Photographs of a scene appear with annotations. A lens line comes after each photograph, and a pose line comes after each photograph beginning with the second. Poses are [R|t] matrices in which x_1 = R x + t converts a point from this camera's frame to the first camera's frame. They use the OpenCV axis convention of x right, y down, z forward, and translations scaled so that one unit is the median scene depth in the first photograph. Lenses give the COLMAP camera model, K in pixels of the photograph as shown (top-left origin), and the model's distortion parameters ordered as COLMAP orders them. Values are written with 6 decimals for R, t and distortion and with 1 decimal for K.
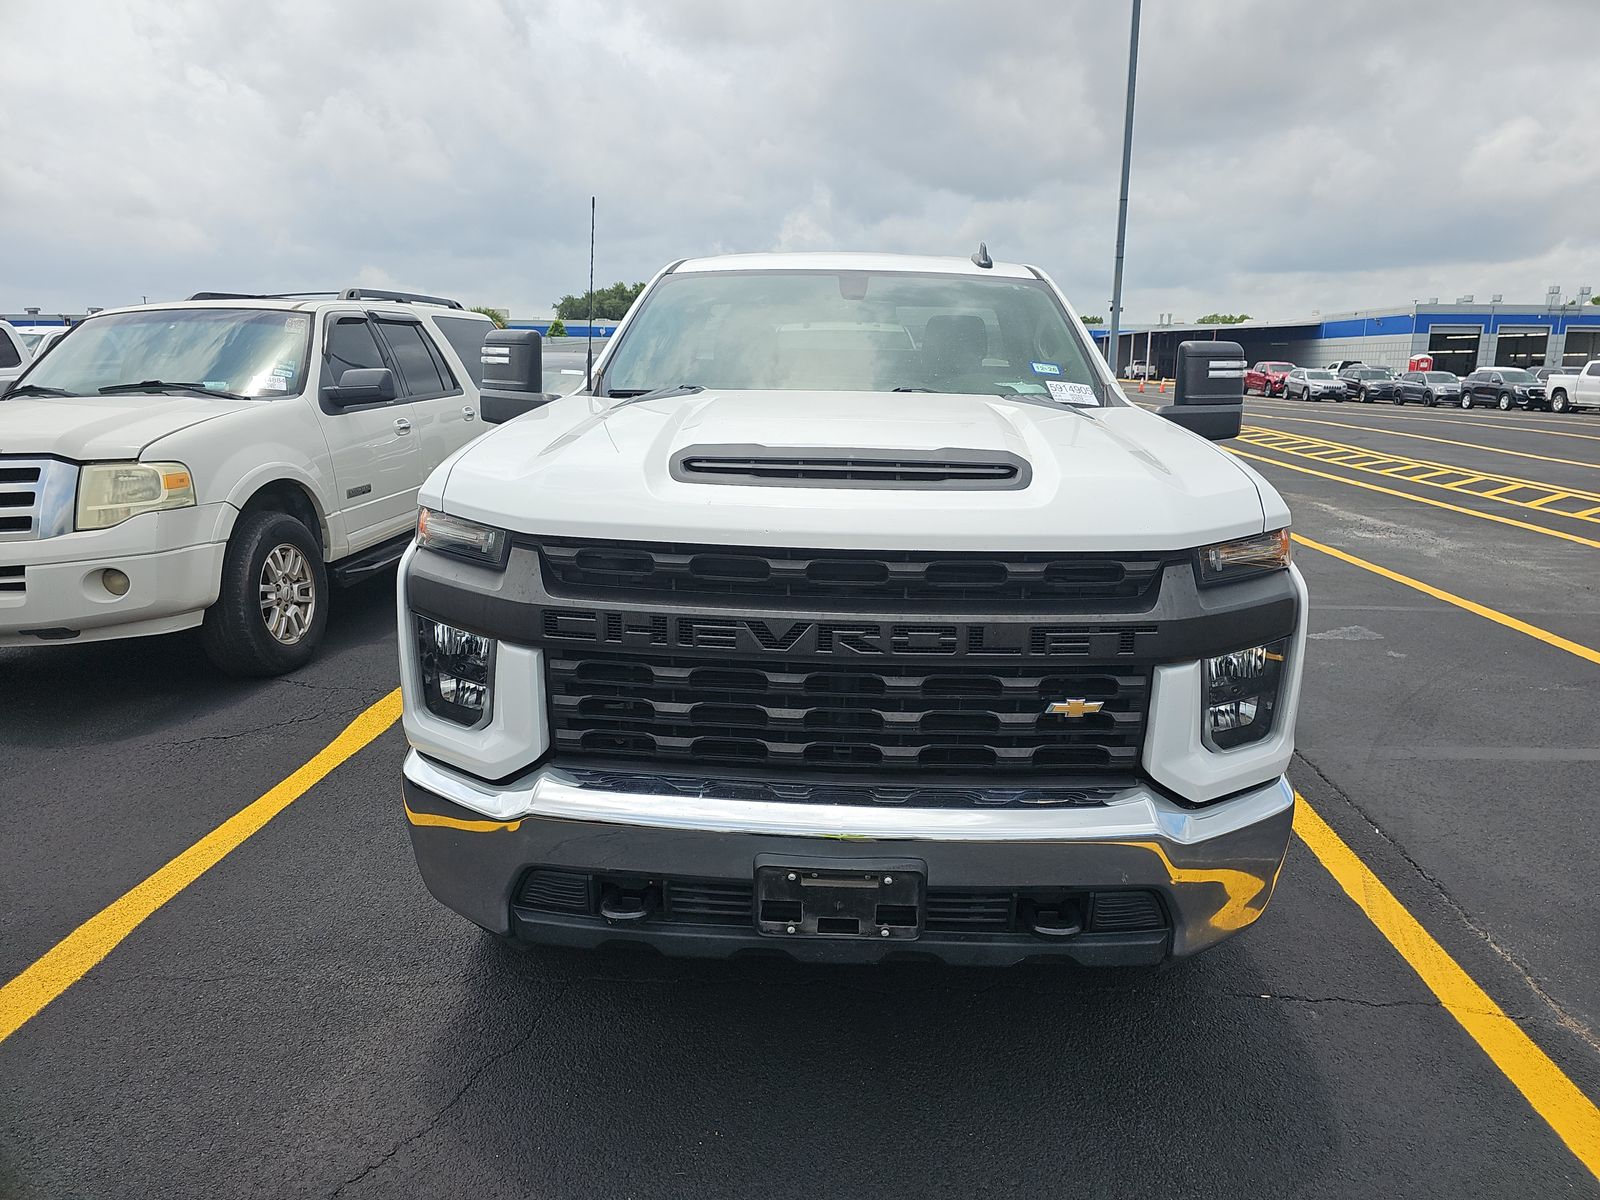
lens RADIAL K [[1069.3, 0, 787.1], [0, 1069.3, 604.5], [0, 0, 1]] dist [0.043706, -0.047707]
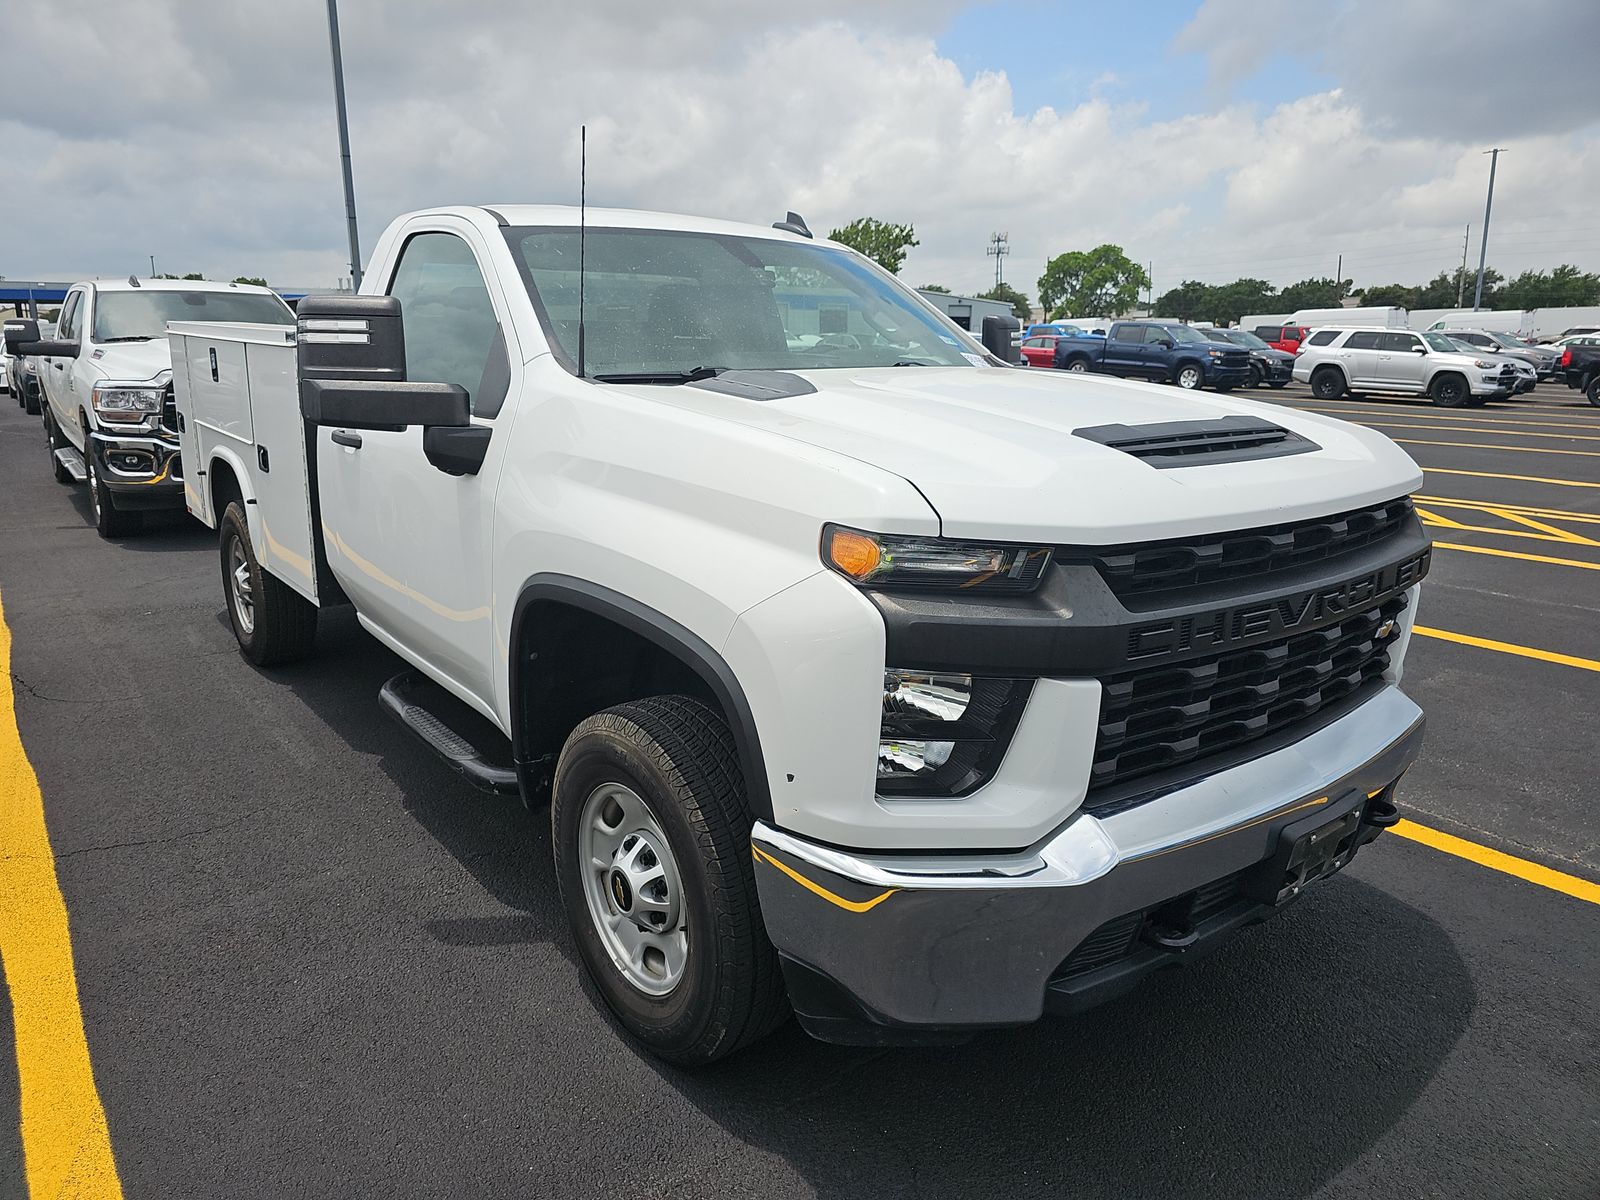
lens RADIAL K [[1069.3, 0, 787.1], [0, 1069.3, 604.5], [0, 0, 1]] dist [0.043706, -0.047707]
pose [[0.760734, -0.168749, 0.626744, -0.115201], [0.149762, 0.985191, 0.083481, -0.015200], [-0.631550, 0.030356, 0.774741, 0.058324]]
